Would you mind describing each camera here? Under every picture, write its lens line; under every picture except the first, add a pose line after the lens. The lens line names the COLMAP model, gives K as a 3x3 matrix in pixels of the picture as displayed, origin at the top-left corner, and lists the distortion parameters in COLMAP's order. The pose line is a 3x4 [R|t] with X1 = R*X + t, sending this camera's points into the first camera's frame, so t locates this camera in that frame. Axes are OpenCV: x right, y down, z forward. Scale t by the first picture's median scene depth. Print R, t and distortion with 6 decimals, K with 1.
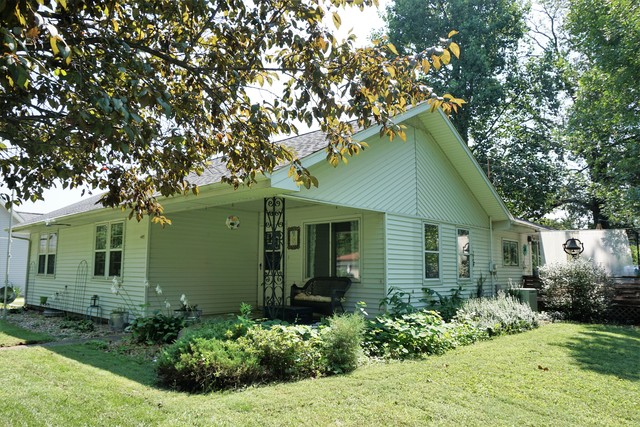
lens RADIAL K [[455.3, 0, 320.0], [0, 455.3, 213.5], [0, 0, 1]] dist [-0.004786, -0.000767]
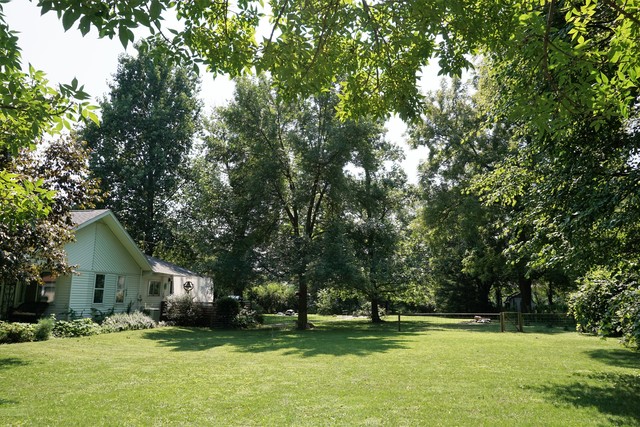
lens RADIAL K [[444.1, 0, 320.0], [0, 444.1, 213.5], [0, 0, 1]] dist [-0.031755, -0.001315]
pose [[0.813209, 0.113620, 0.570773, -0.080294], [-0.082190, 0.993349, -0.080638, -0.140990], [-0.576139, 0.018663, 0.817139, -0.932843]]
